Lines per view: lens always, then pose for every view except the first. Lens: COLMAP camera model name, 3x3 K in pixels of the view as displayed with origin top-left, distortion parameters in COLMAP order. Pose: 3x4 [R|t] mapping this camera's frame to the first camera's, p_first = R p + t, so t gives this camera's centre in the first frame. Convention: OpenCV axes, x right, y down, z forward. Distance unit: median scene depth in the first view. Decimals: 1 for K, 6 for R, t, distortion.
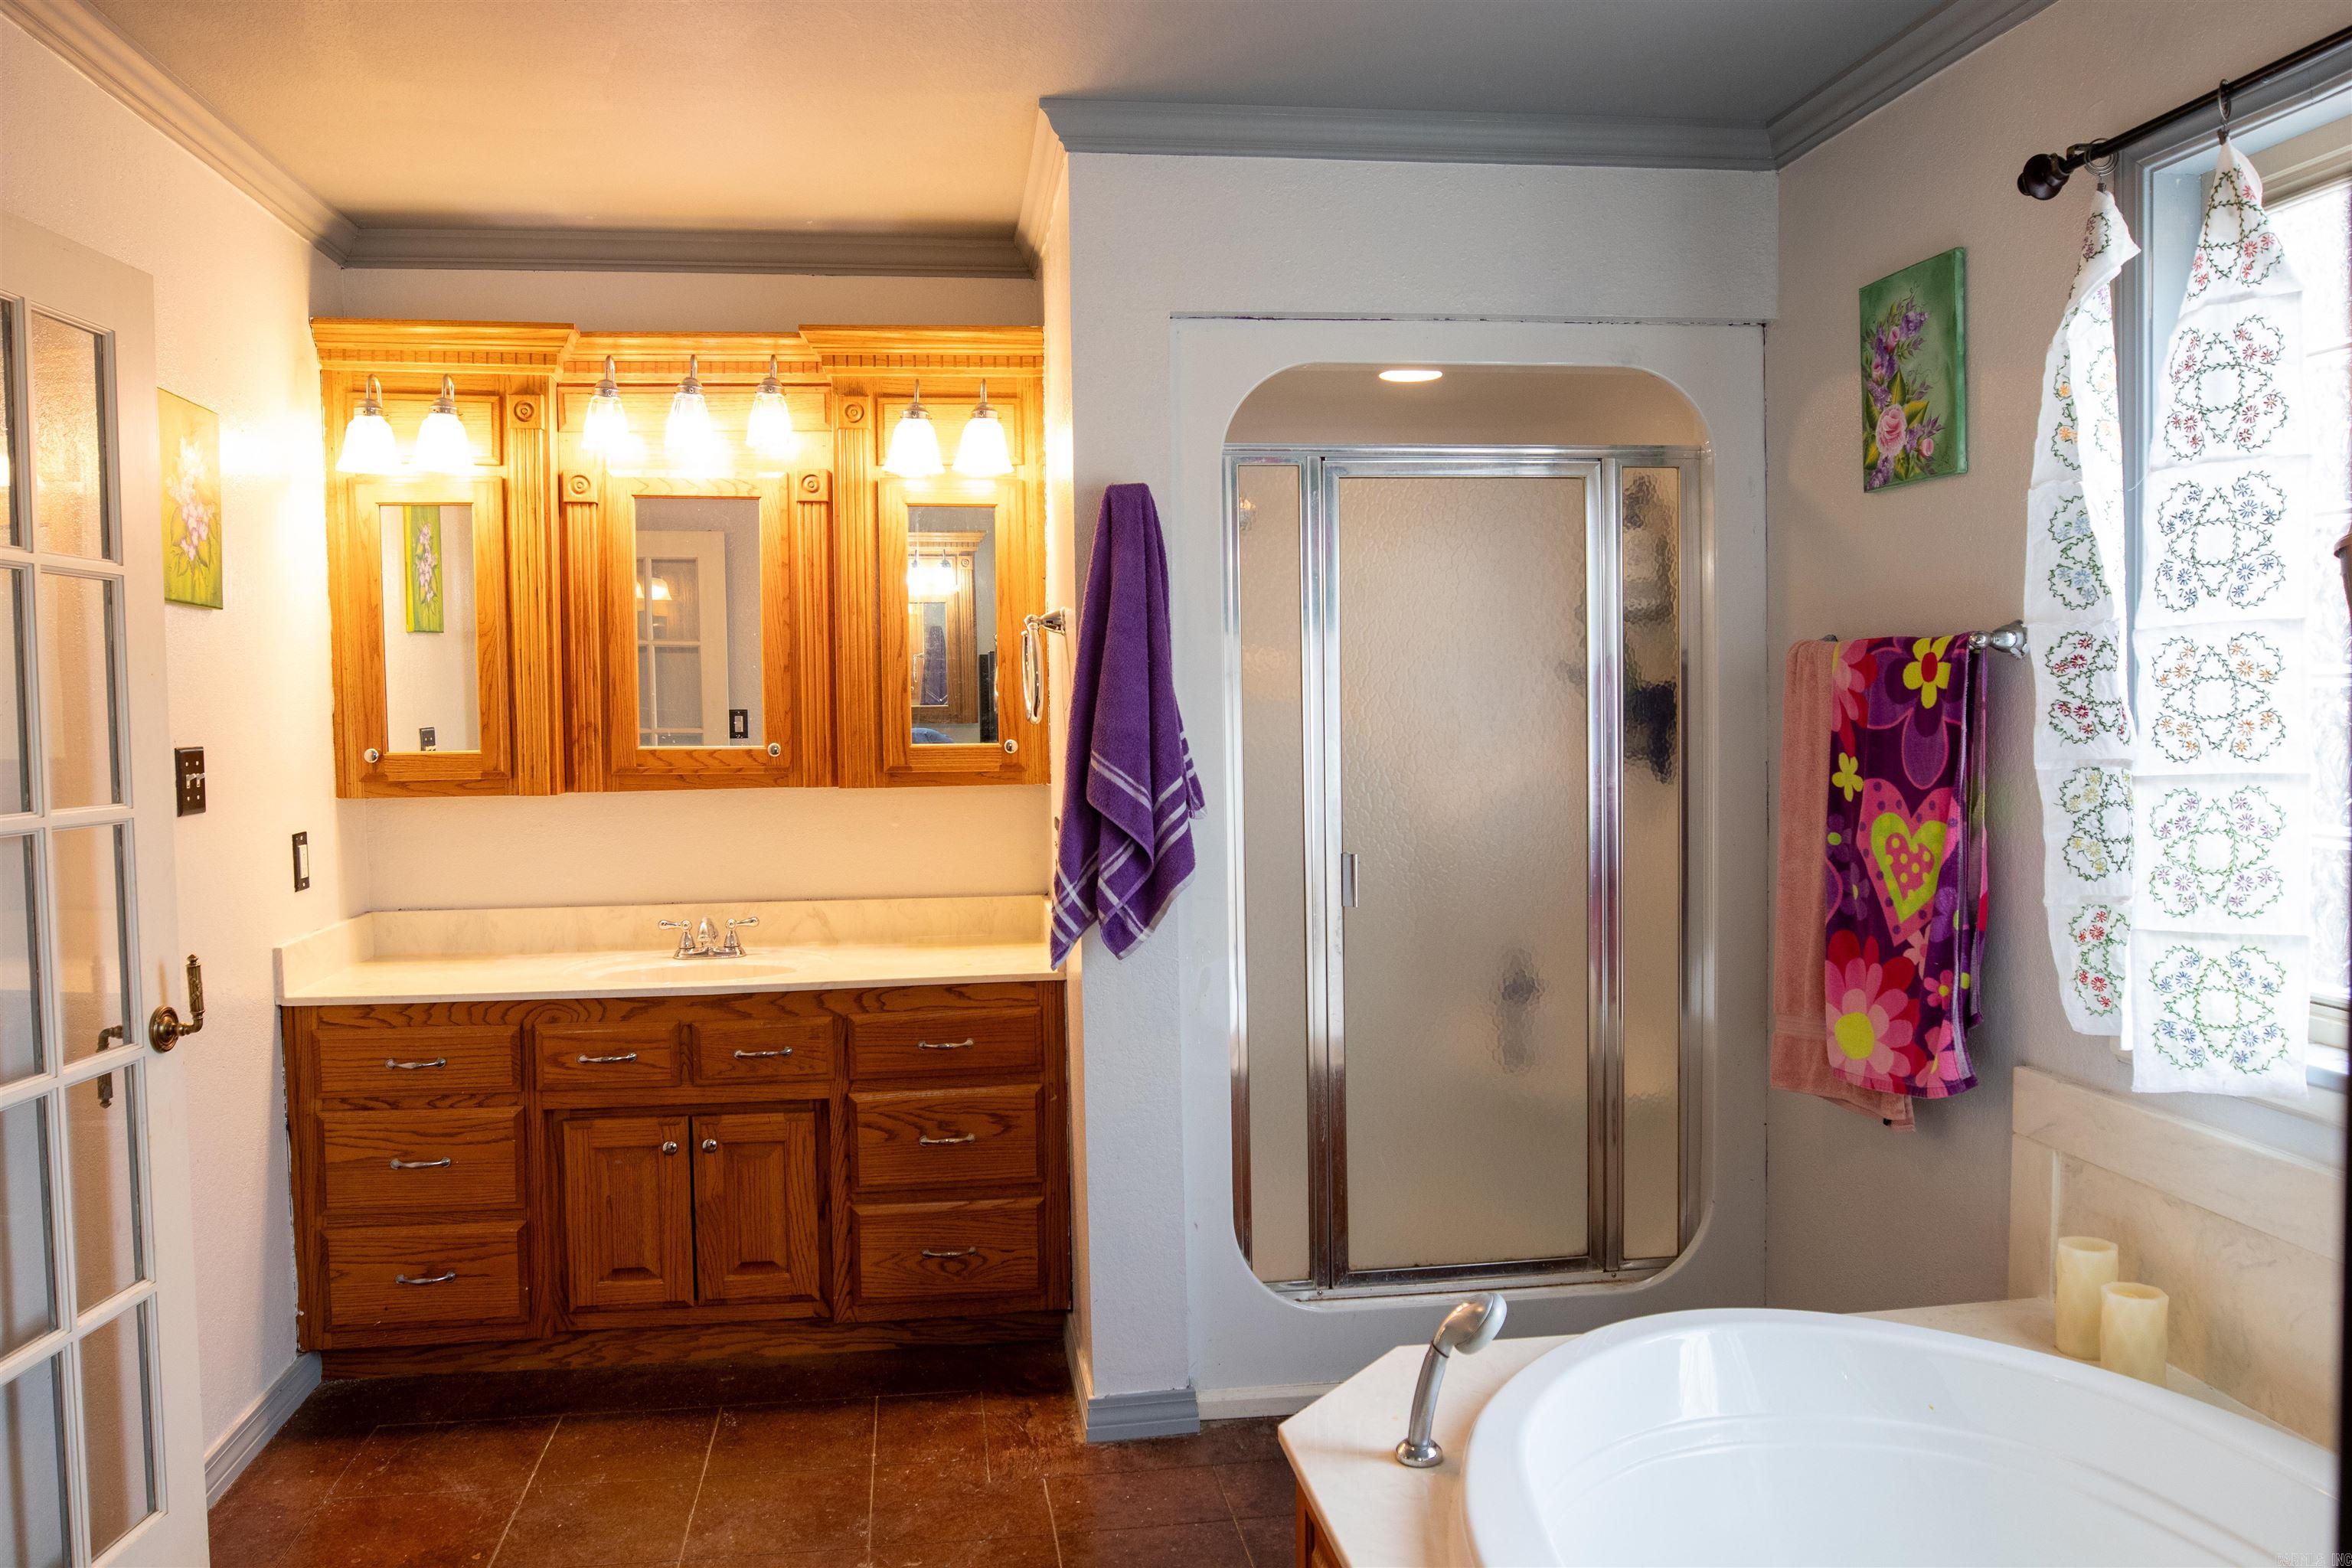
lens RADIAL K [[1741.8, 0, 1178.6], [0, 1741.8, 783.0], [0, 0, 1]] dist [-0.046908, 0.015671]
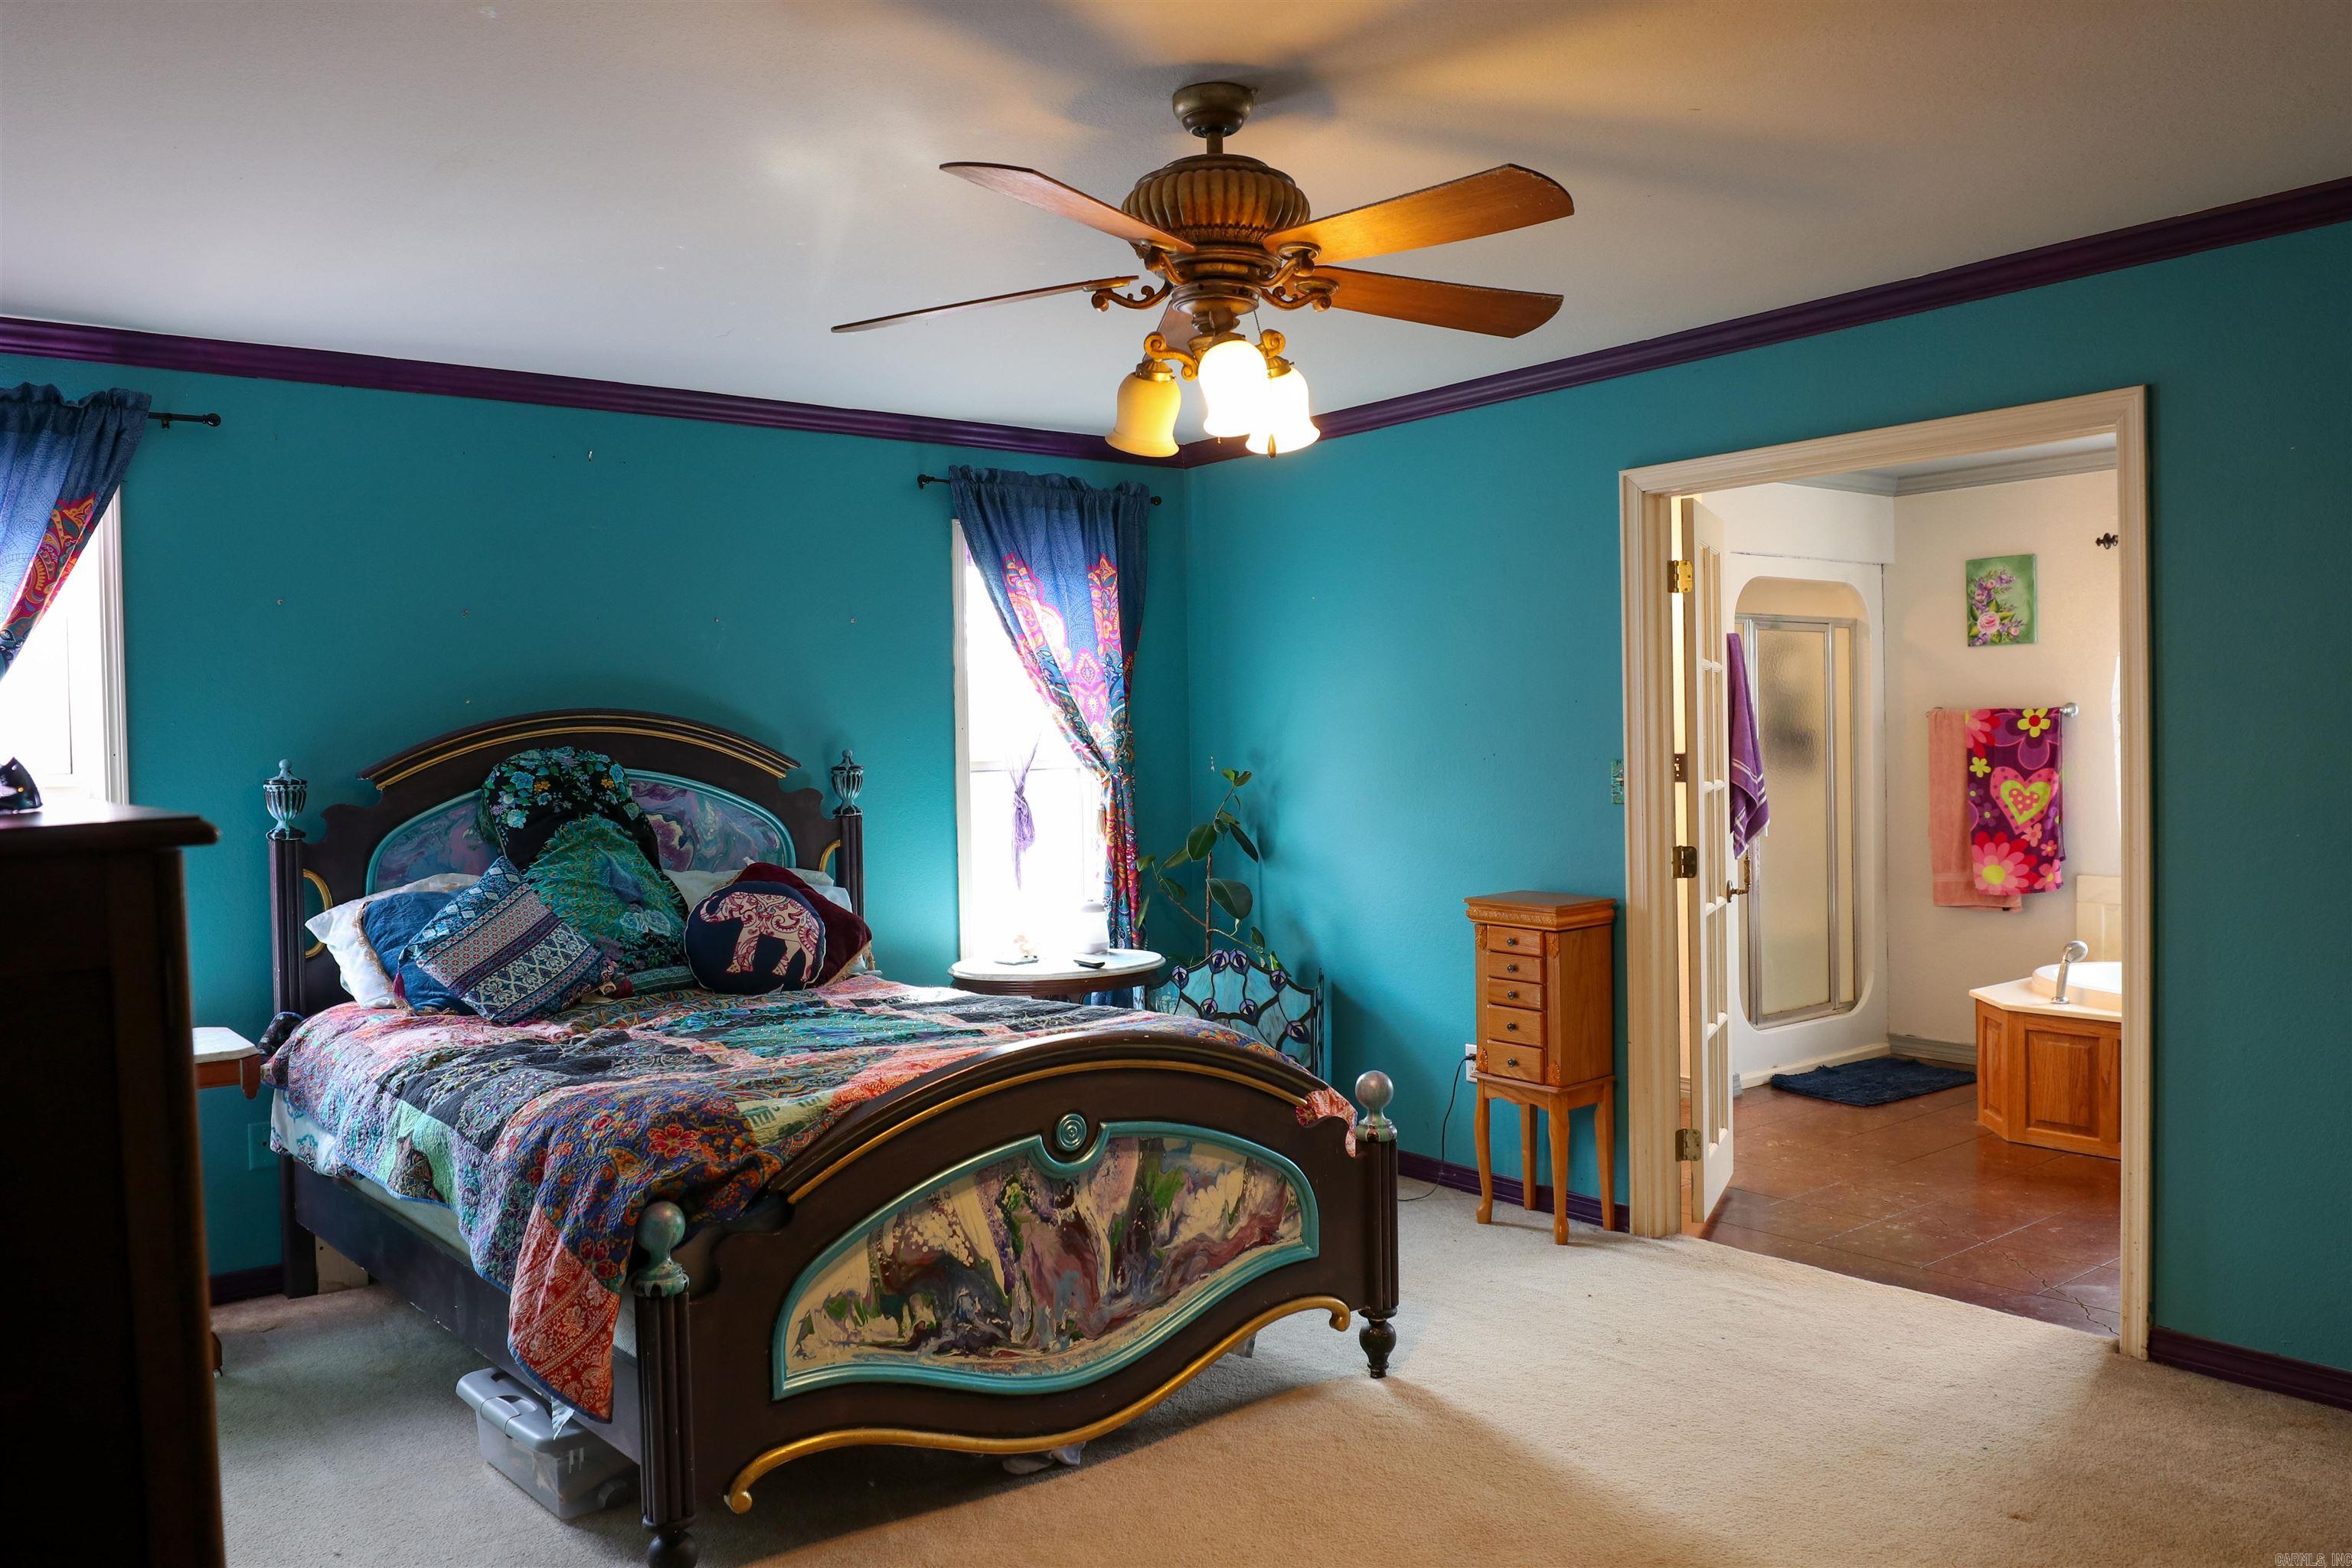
lens RADIAL K [[1741.8, 0, 1167.1], [0, 1741.8, 782.8], [0, 0, 1]] dist [-0.046908, 0.015671]
pose [[0.871414, -0.011740, 0.490408, -1.786048], [0.029046, 0.999194, -0.027691, 0.052509], [-0.489688, 0.038375, 0.871053, -0.527332]]
